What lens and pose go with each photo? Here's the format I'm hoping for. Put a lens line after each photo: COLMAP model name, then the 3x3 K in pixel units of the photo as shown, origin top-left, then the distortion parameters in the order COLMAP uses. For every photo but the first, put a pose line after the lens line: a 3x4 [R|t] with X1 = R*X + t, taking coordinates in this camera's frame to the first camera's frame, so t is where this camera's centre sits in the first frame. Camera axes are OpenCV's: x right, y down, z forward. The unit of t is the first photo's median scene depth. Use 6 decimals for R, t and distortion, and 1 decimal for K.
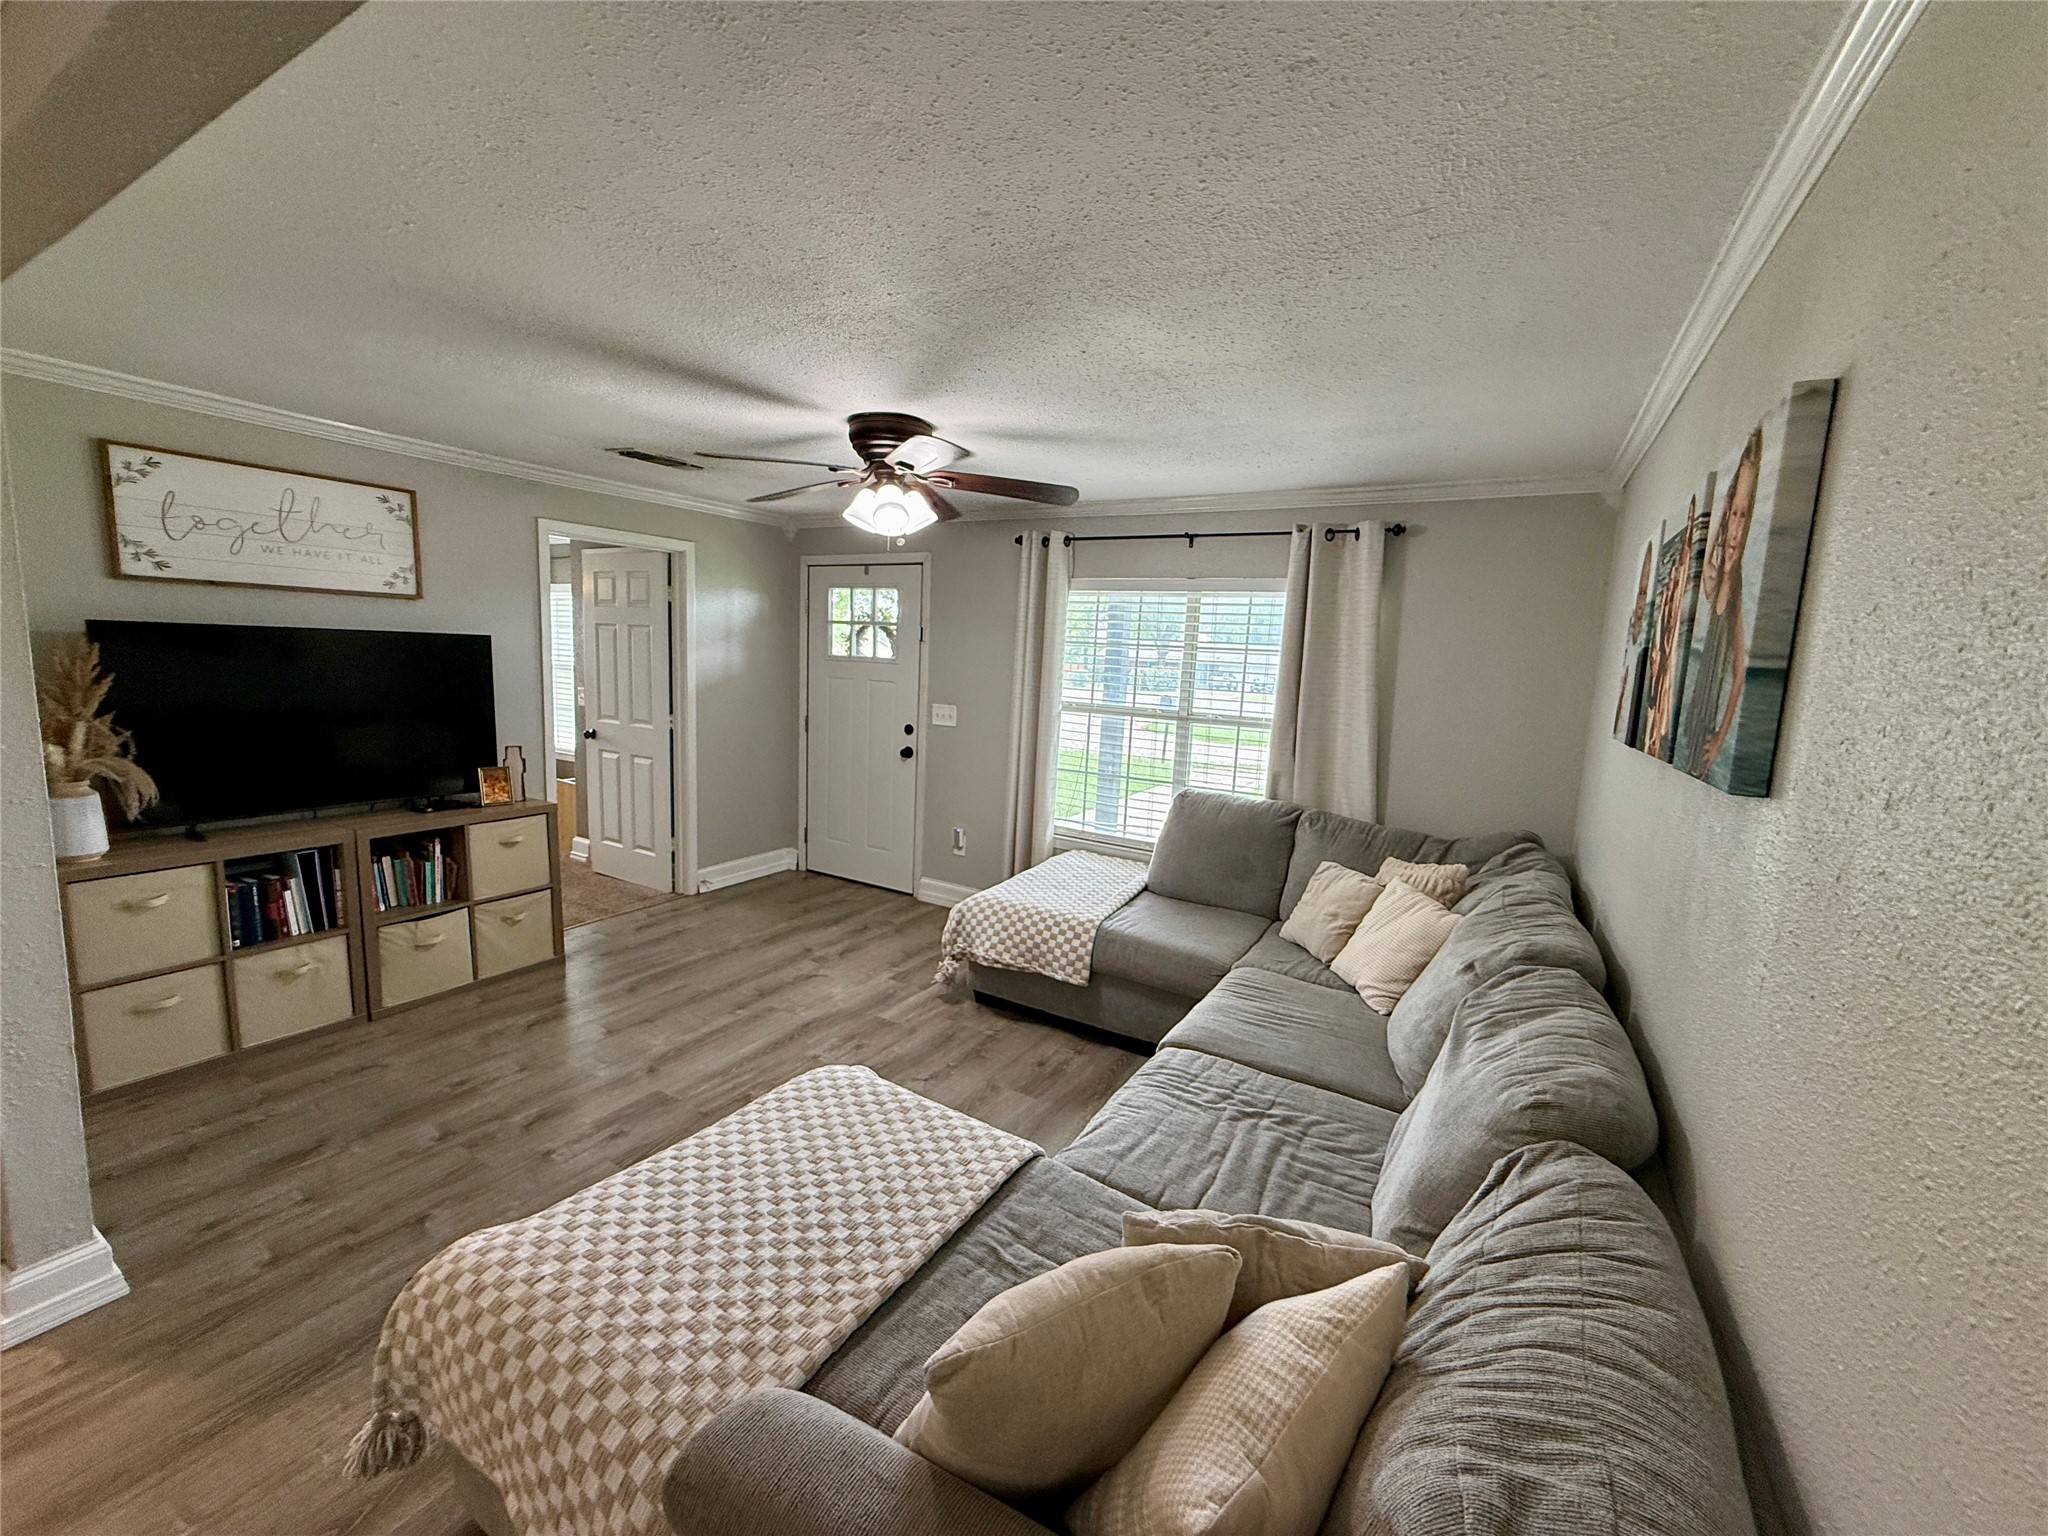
lens RADIAL K [[803.7, 0, 1024.0], [0, 803.7, 768.0], [0, 0, 1]] dist [0.001028, 0.000112]
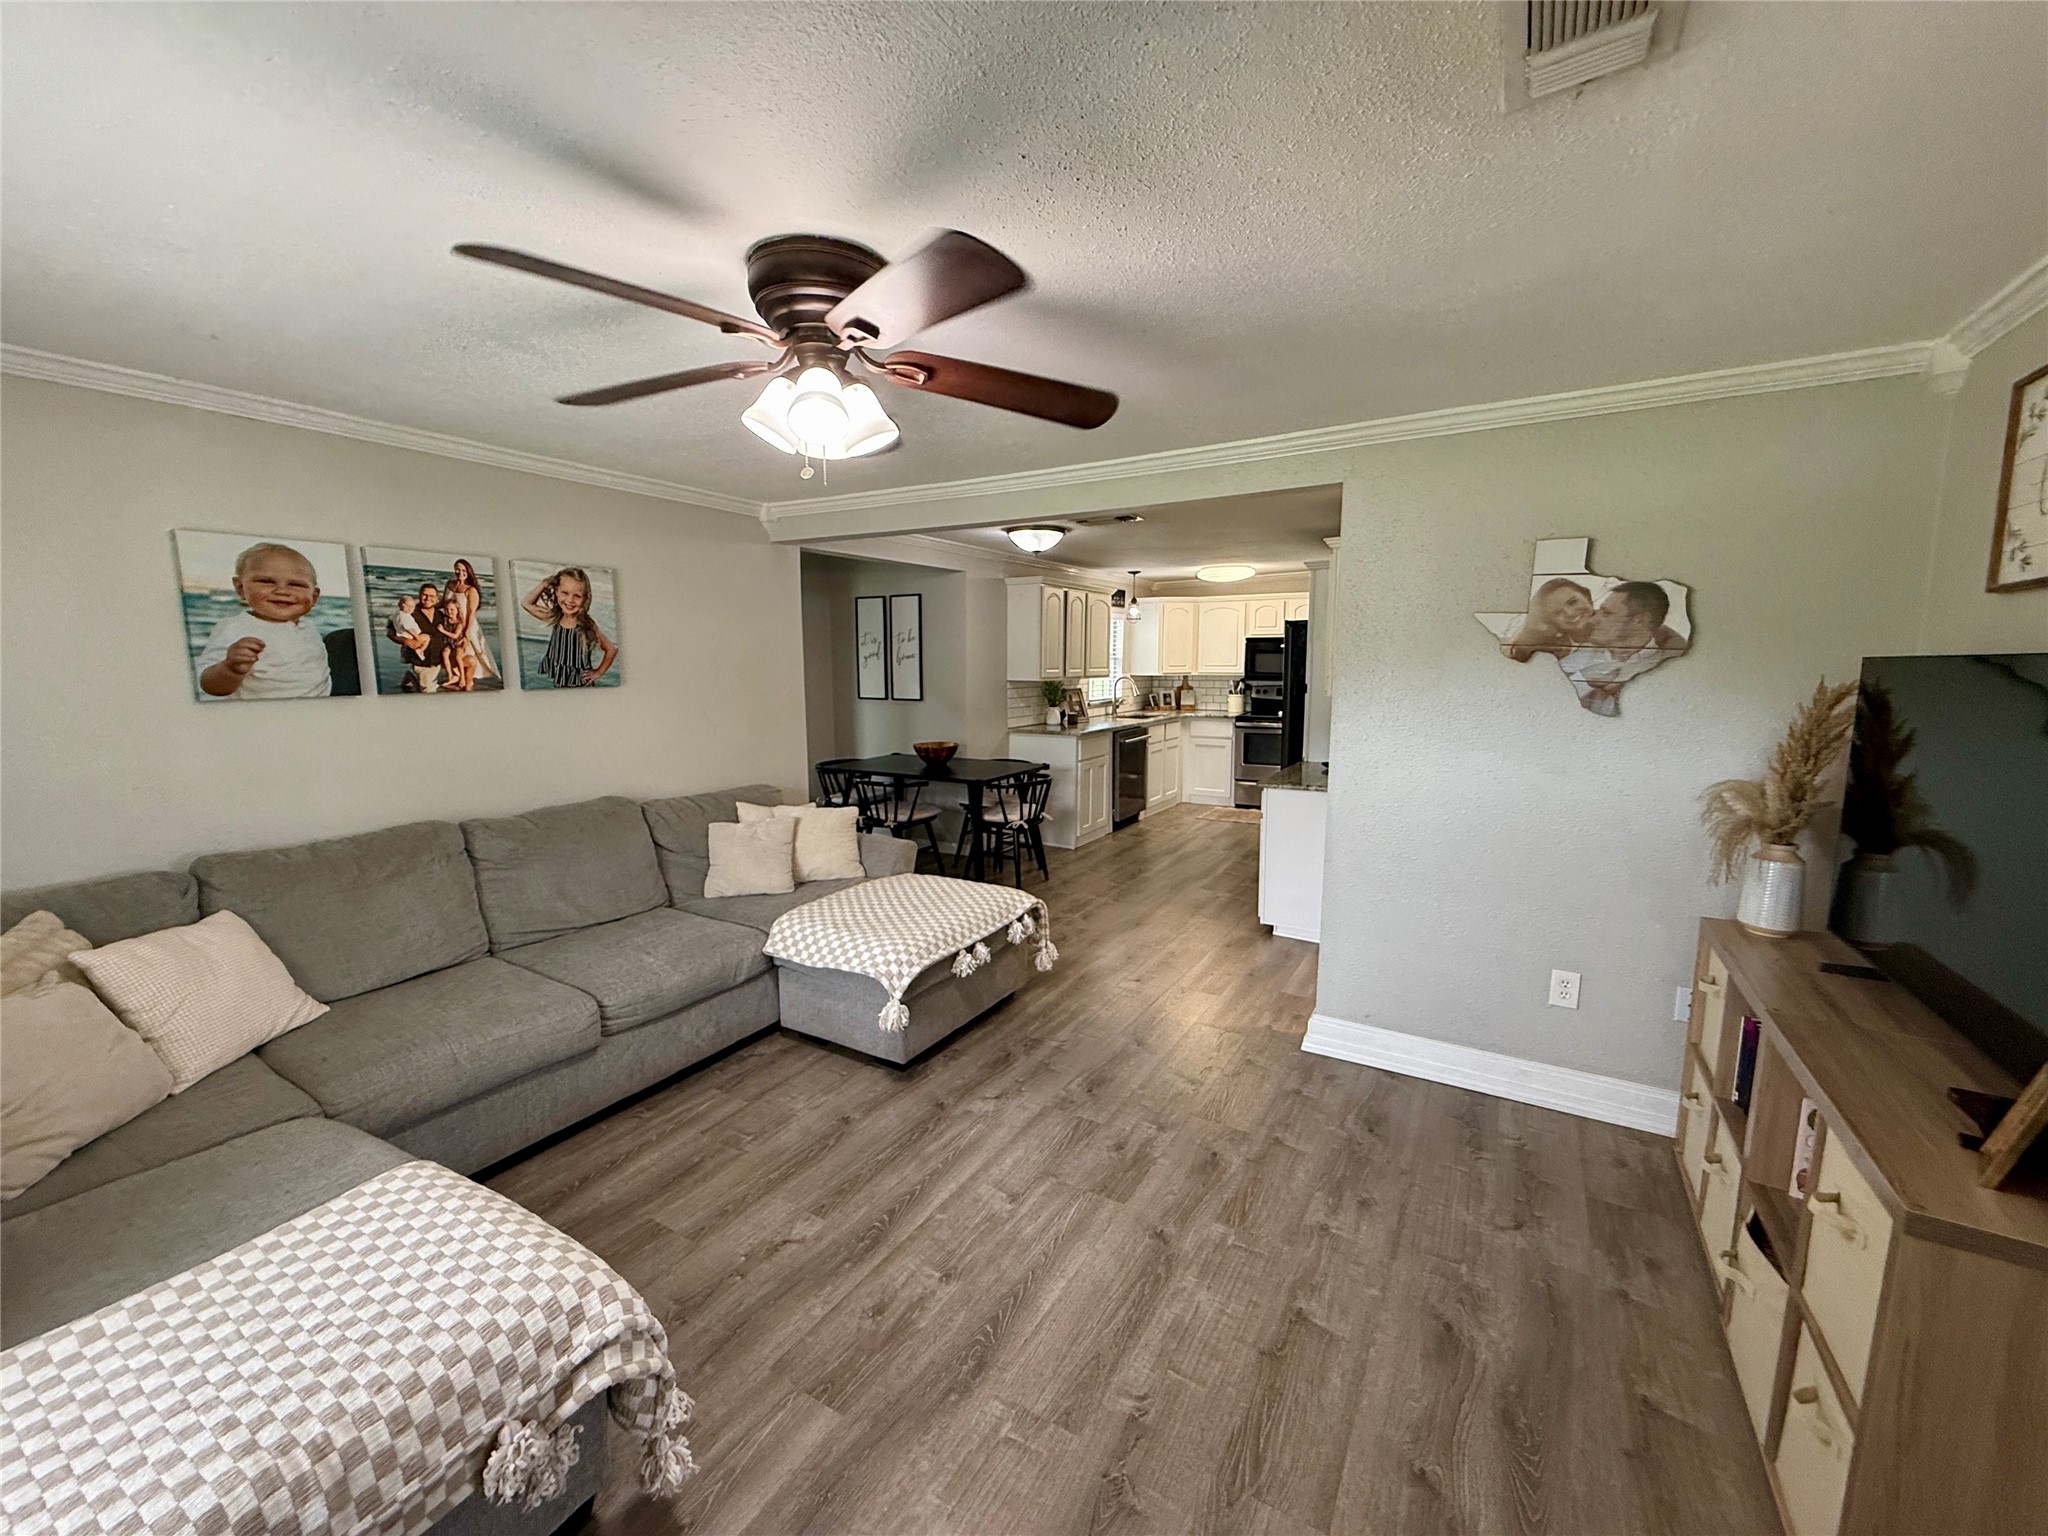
lens RADIAL K [[803.7, 0, 1024.0], [0, 803.7, 768.0], [0, 0, 1]] dist [0.001028, 0.000112]
pose [[-0.998686, -0.048894, 0.015350, -0.337429], [-0.043064, 0.963056, 0.265837, -0.231575], [-0.027781, 0.264827, -0.963896, 1.641900]]
